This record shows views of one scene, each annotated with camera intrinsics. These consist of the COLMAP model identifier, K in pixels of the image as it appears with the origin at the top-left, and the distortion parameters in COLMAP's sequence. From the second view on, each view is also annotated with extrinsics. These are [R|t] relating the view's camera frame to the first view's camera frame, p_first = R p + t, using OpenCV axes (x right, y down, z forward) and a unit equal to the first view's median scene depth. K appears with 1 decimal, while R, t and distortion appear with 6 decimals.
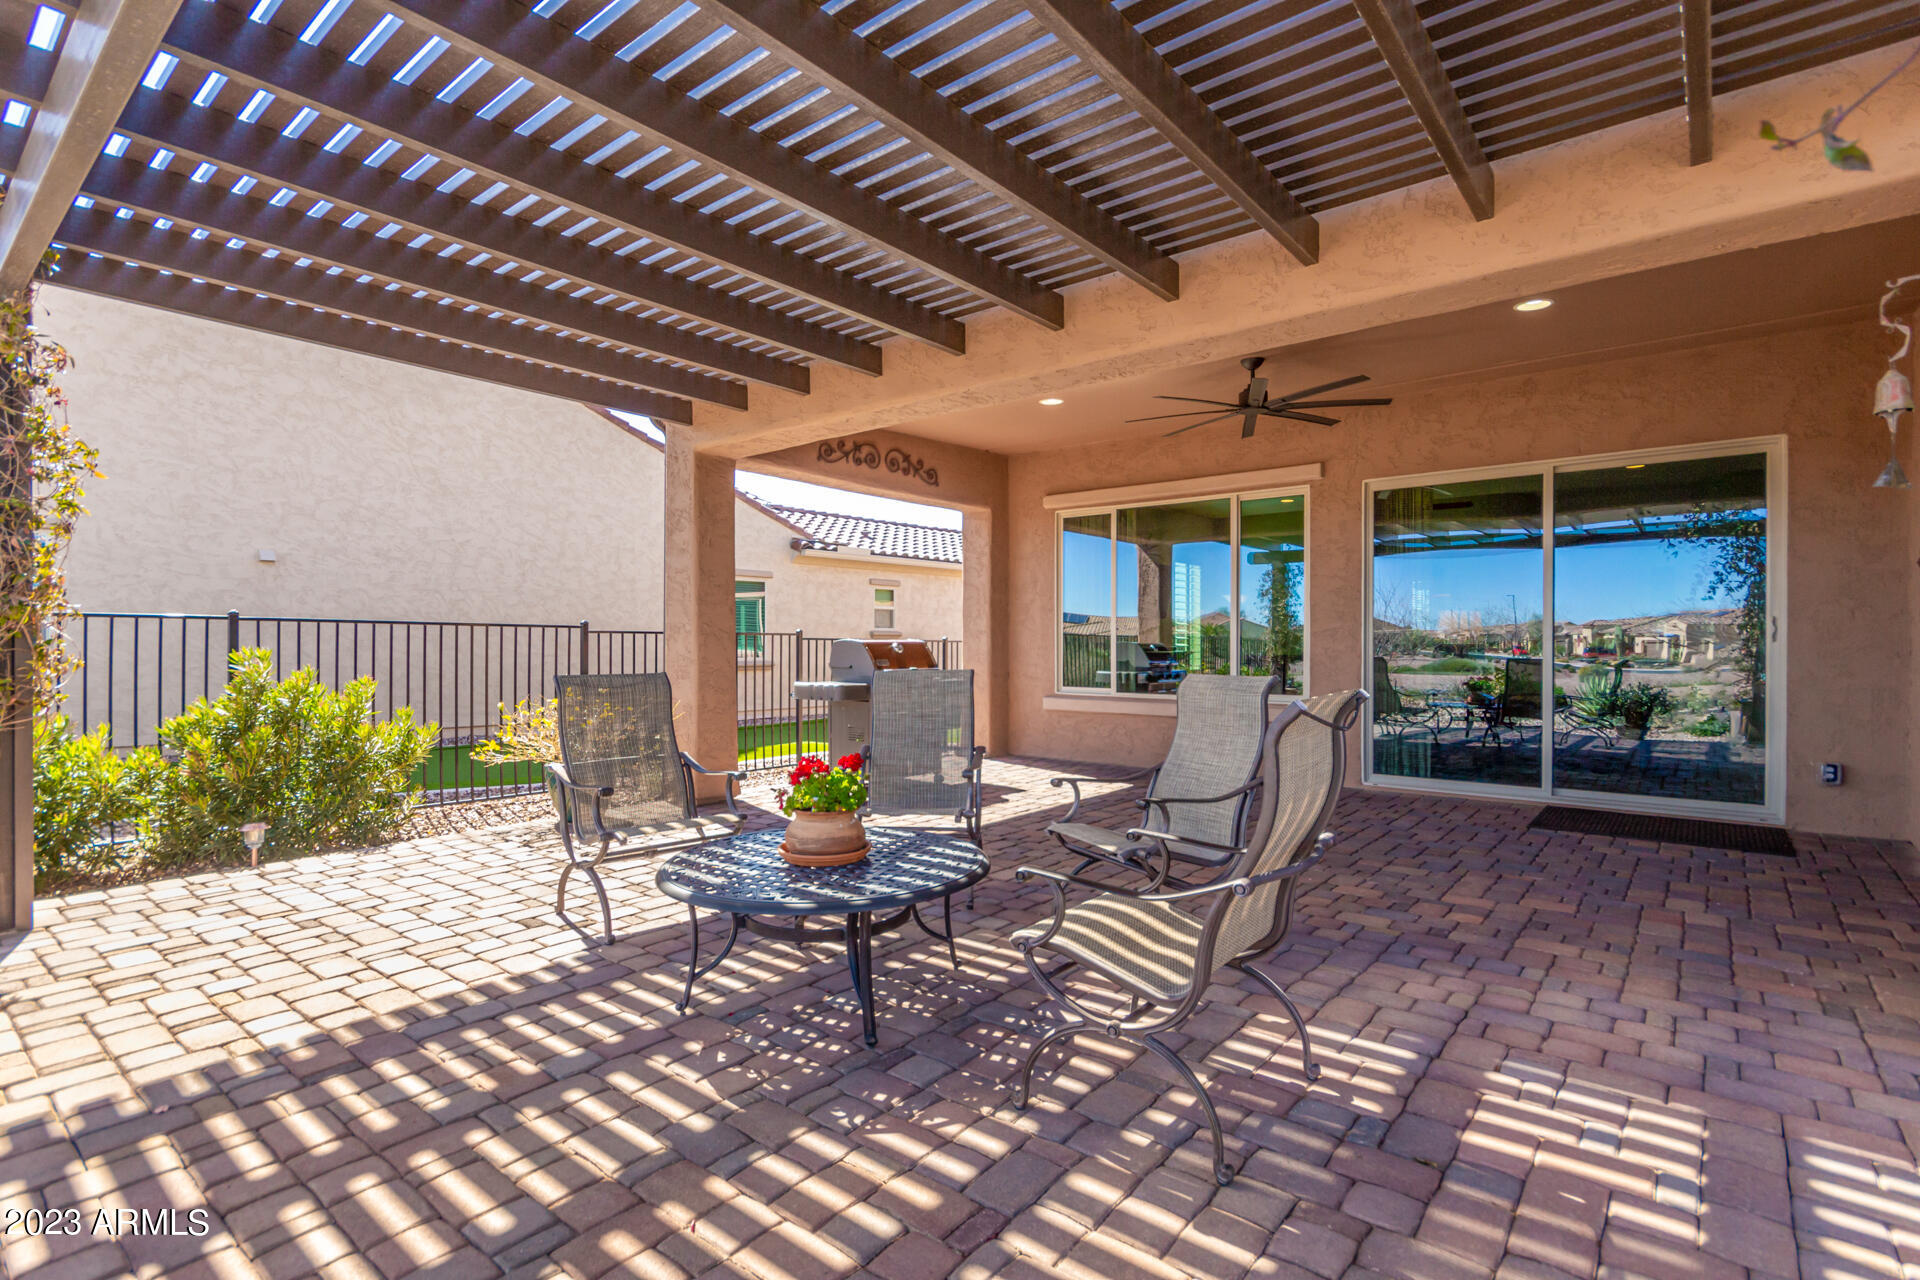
lens RADIAL K [[883.8, 0, 921.1], [0, 883.8, 642.0], [0, 0, 1]] dist [0.006867, -0.001727]
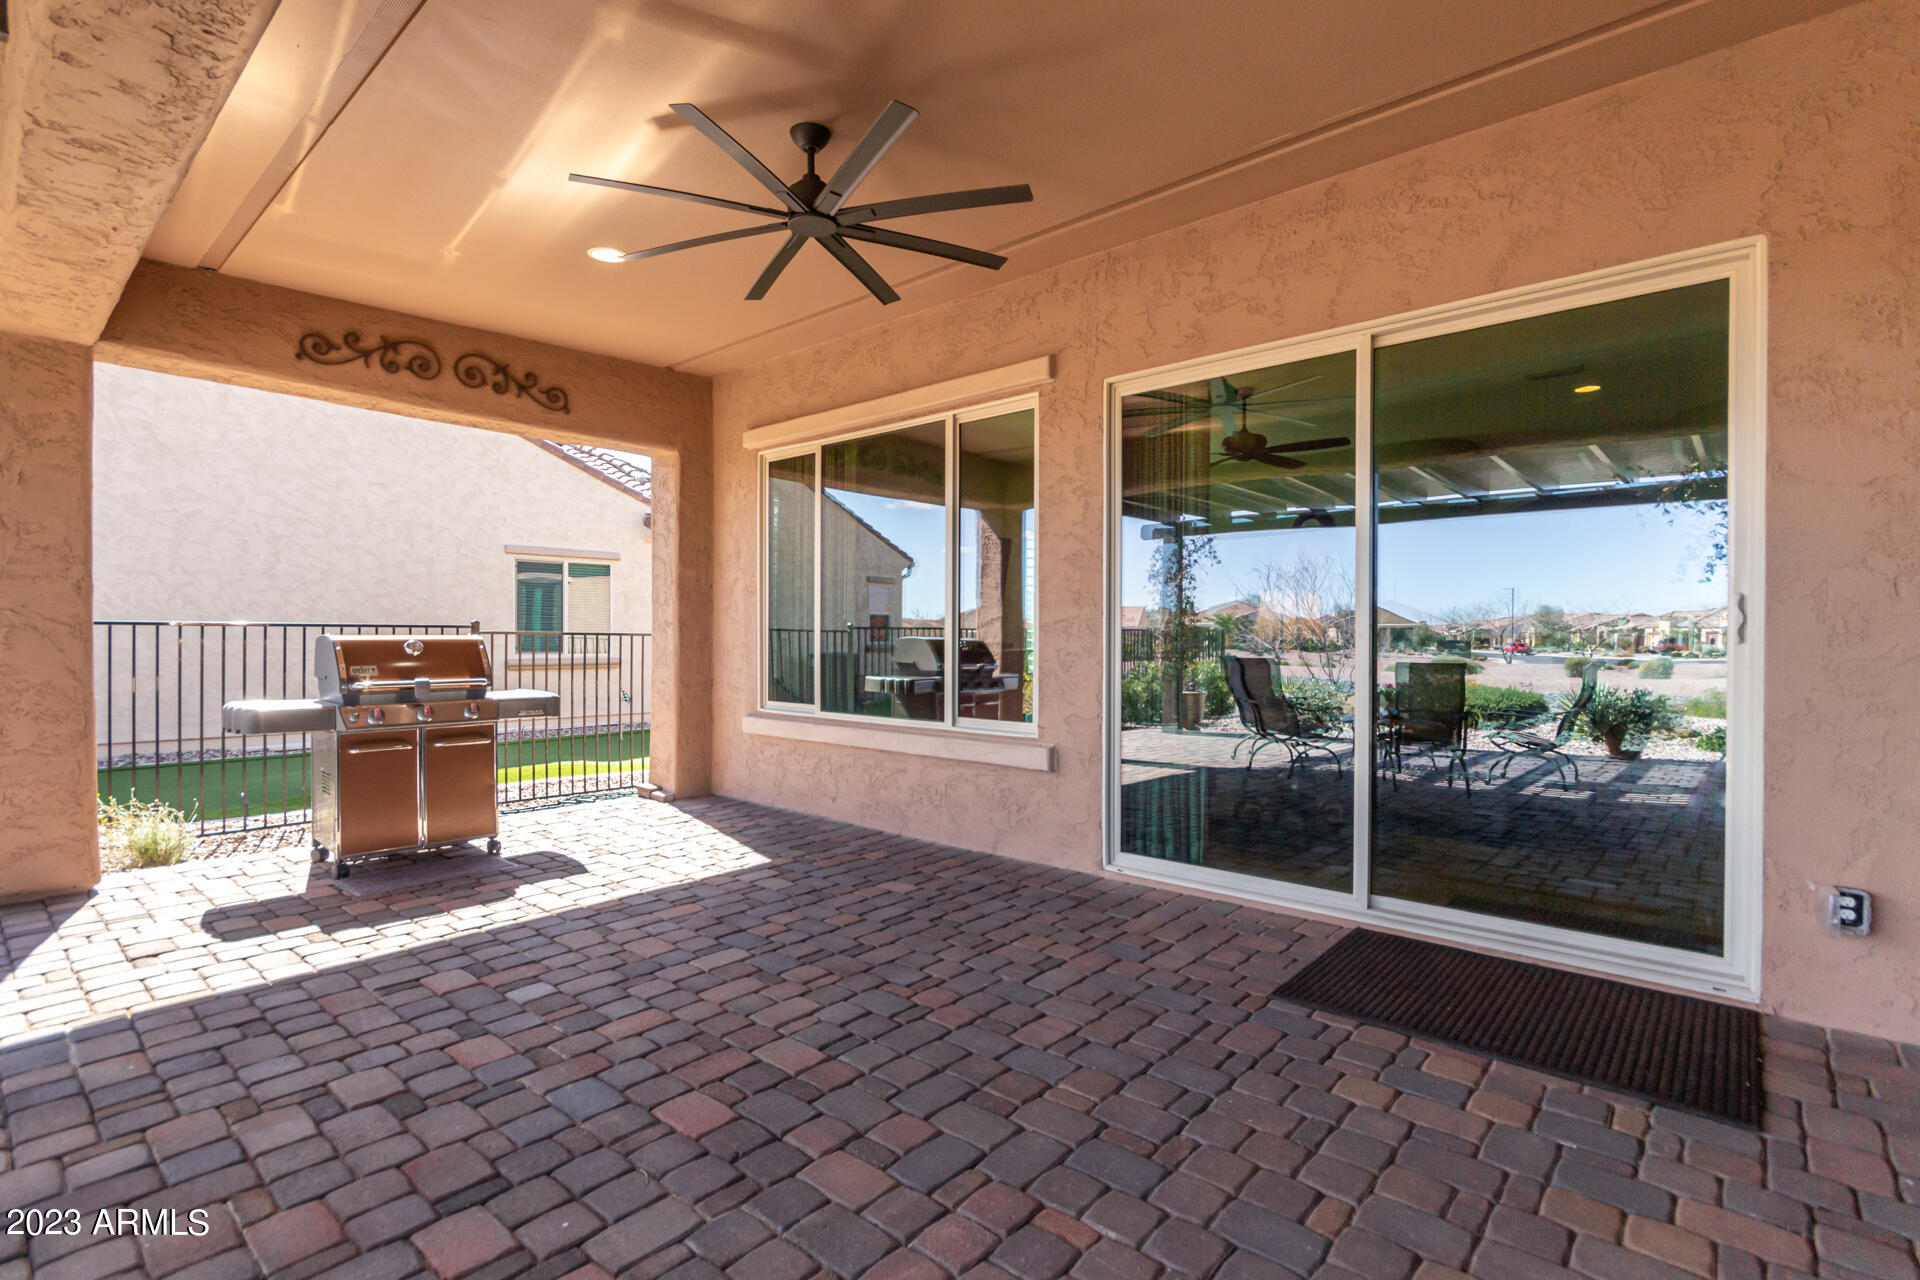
lens RADIAL K [[883.8, 0, 956.9], [0, 883.8, 636.5], [0, 0, 1]] dist [0.006867, -0.001727]
pose [[0.999960, 0.000901, -0.008902, 0.343779], [-0.000876, 0.999996, 0.002856, -0.003740], [0.008904, -0.002848, 0.999956, 0.324204]]
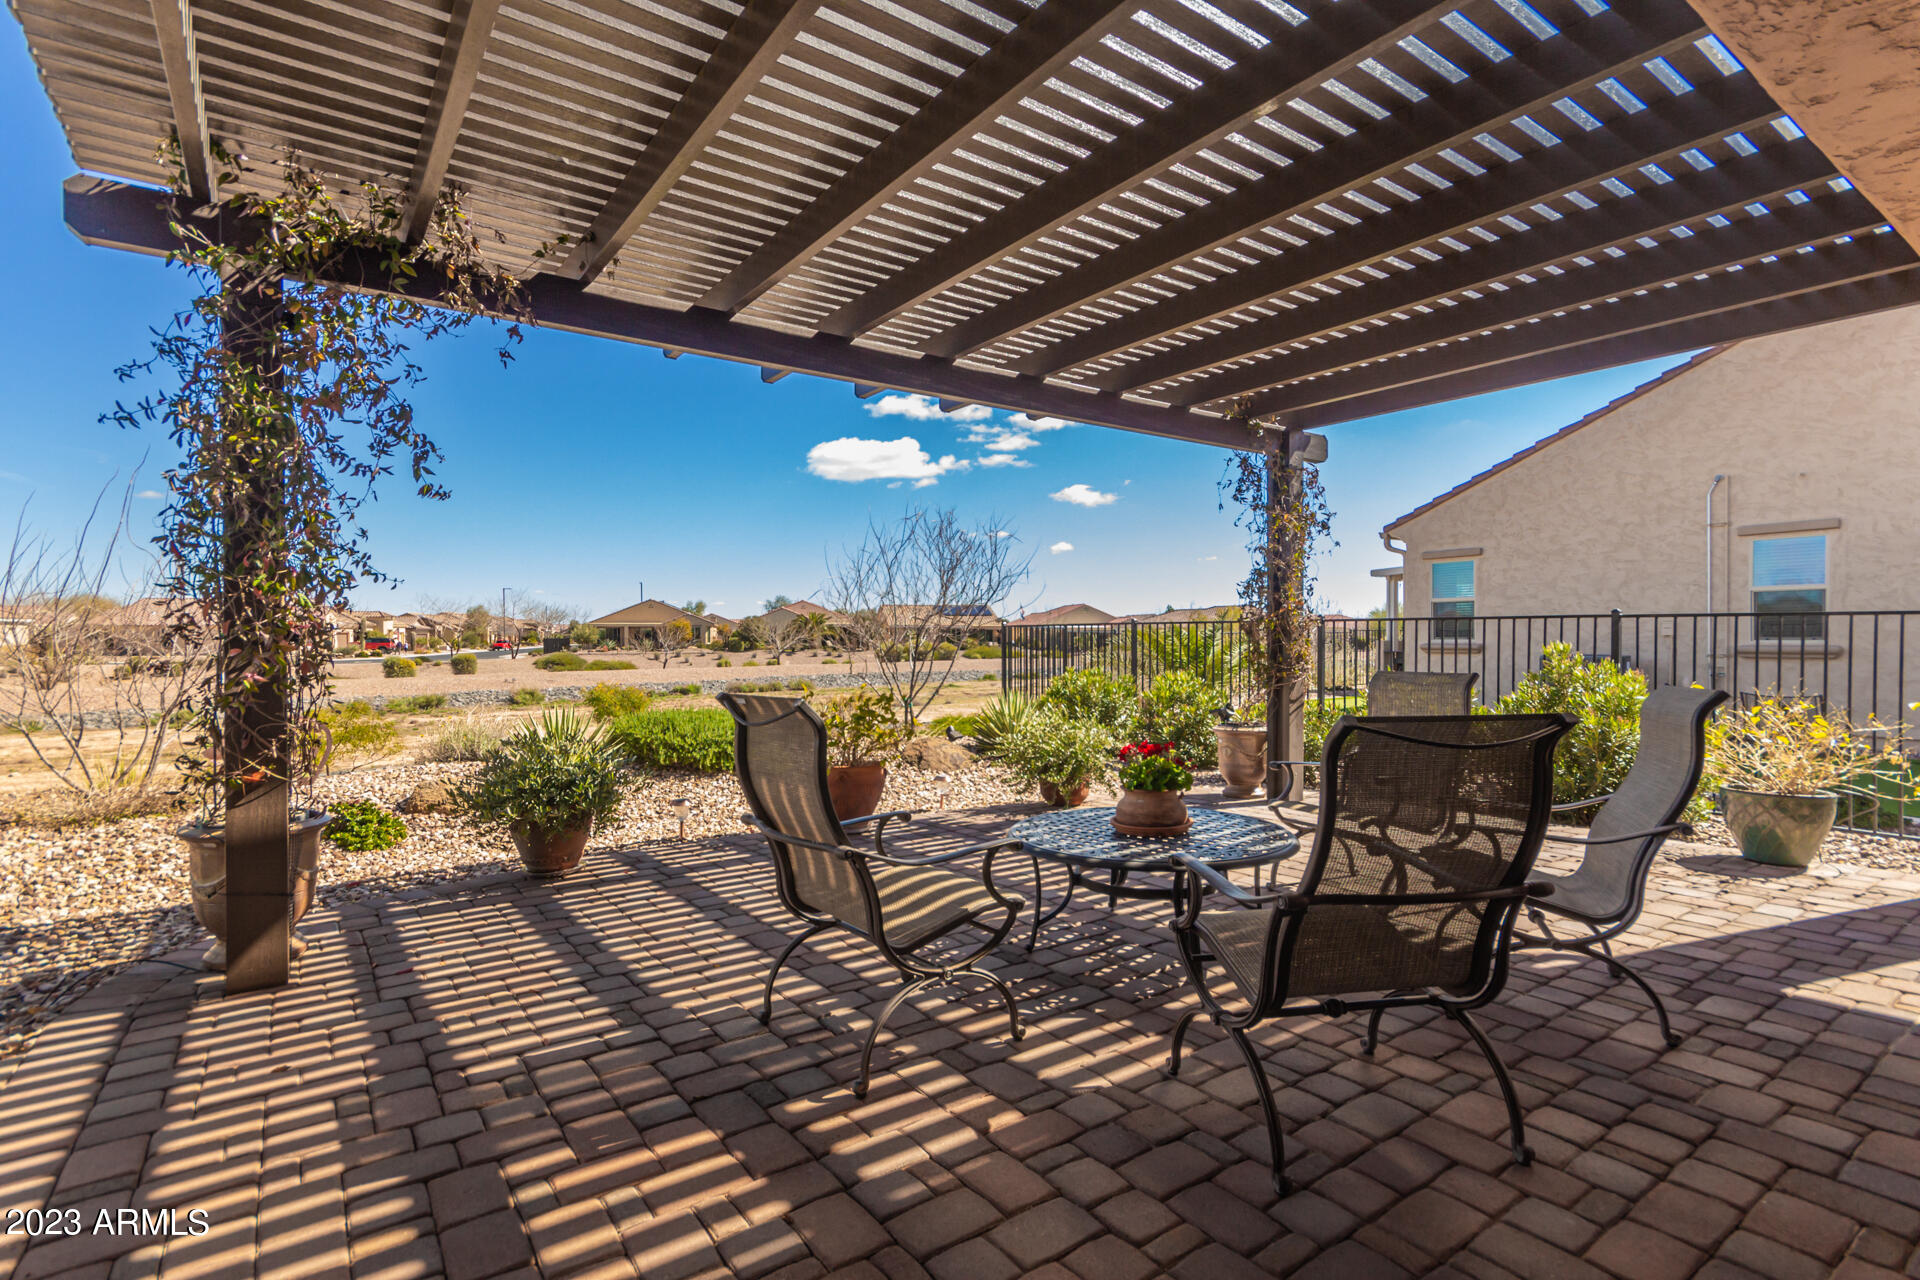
lens RADIAL K [[877.4, 0, 952.2], [0, 877.4, 647.0], [0, 0, 1]] dist [0.012631, 0.000136]
pose [[-0.203452, 0.021245, -0.978854, 1.350489], [0.017458, 0.999684, 0.018069, 0.001746], [0.978929, -0.013413, -0.203759, 1.314556]]
